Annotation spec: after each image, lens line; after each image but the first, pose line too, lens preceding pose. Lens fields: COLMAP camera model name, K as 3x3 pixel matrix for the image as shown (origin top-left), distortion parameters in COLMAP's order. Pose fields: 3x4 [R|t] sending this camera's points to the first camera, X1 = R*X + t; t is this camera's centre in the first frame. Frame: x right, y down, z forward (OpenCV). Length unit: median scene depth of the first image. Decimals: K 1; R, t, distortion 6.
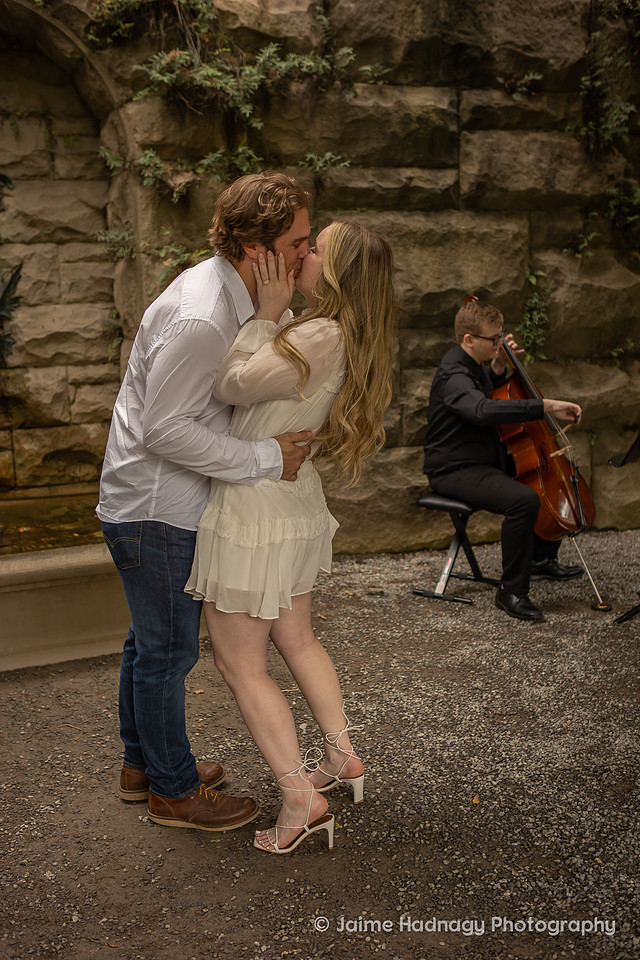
lens RADIAL K [[1068.0, 0, 320.0], [0, 1068.0, 480.0], [0, 0, 1]] dist [-0.021301, 0.020875]
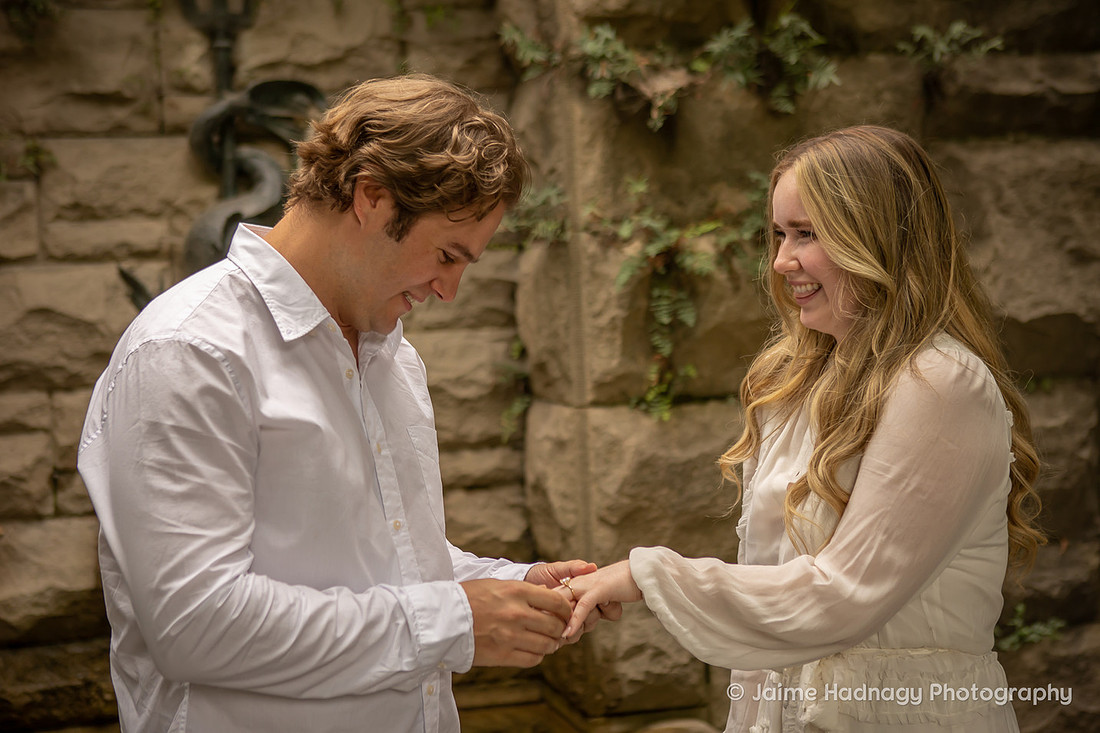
lens RADIAL K [[1768.6, 0, 550.0], [0, 1768.6, 366.5], [0, 0, 1]] dist [0.051243, 0.039234]
pose [[0.993035, -0.004205, -0.117746, -0.083825], [-0.011402, 0.991242, -0.131563, -0.040931], [0.117268, 0.131989, 0.984290, 0.193232]]
